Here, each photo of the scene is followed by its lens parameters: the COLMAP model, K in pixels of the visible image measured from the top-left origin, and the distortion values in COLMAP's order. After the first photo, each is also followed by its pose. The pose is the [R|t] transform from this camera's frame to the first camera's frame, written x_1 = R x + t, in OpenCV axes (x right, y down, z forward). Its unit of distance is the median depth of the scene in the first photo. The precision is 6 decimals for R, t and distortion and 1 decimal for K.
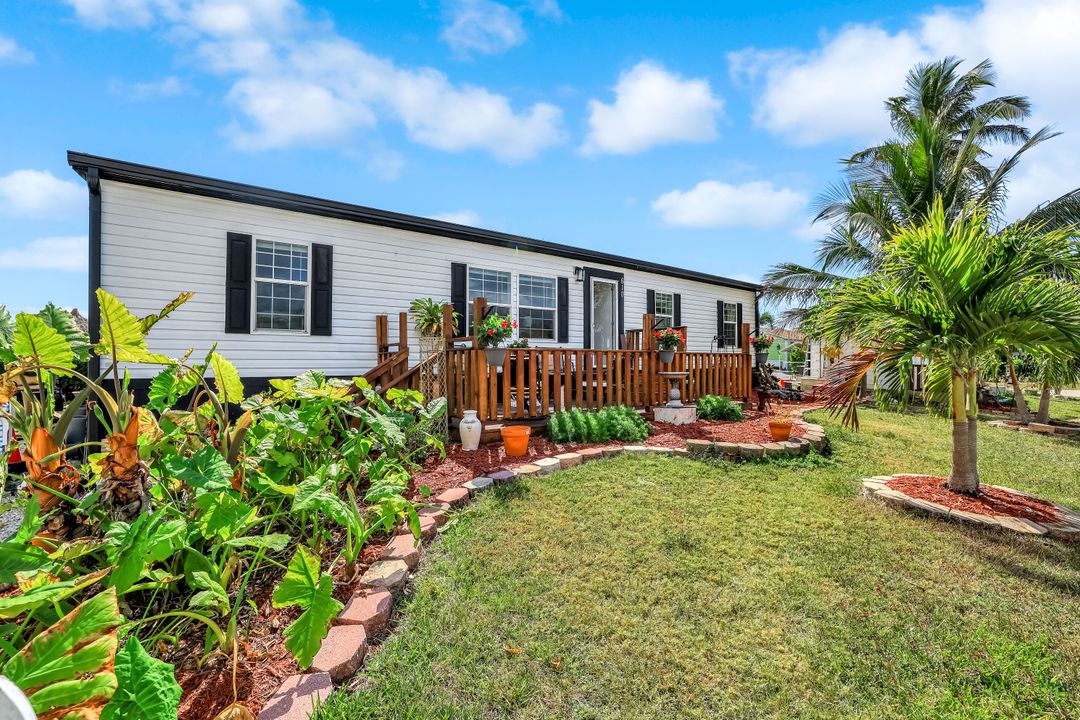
lens RADIAL K [[472.3, 0, 540.0], [0, 472.3, 360.0], [0, 0, 1]] dist [-0.001953, -0.000038]
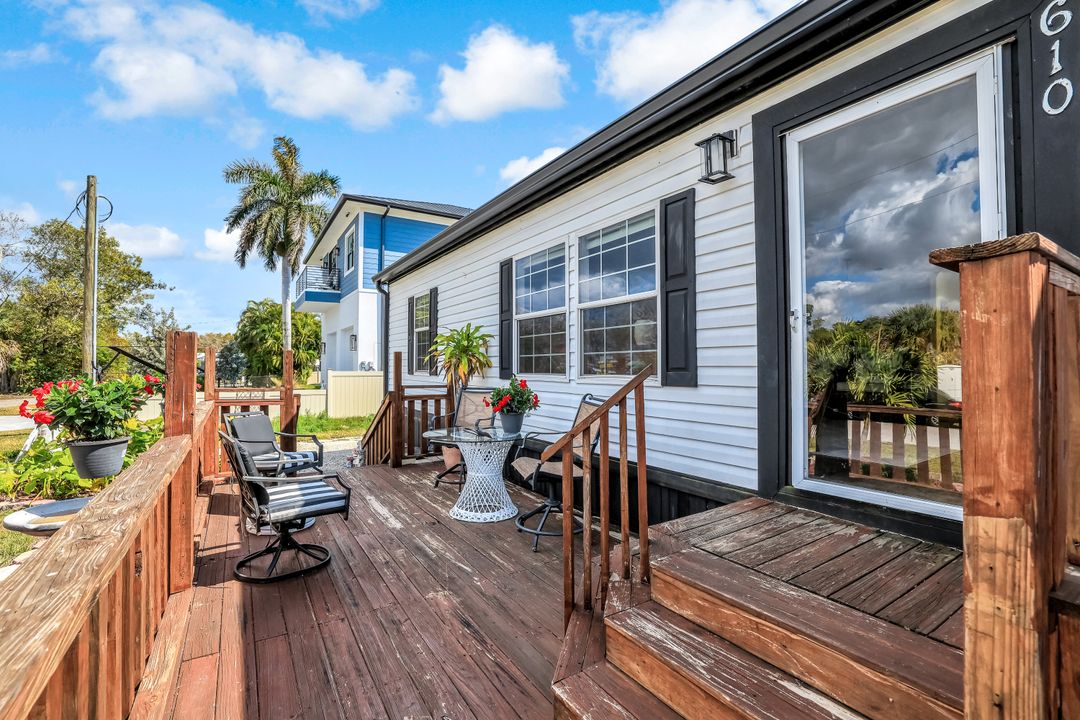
lens RADIAL K [[472.3, 0, 540.0], [0, 472.3, 360.0], [0, 0, 1]] dist [-0.001953, -0.000038]
pose [[-0.057823, -0.002435, -0.998324, 0.445246], [0.025215, 0.999674, -0.003899, -0.061098], [0.998008, -0.025399, -0.057743, 1.021644]]
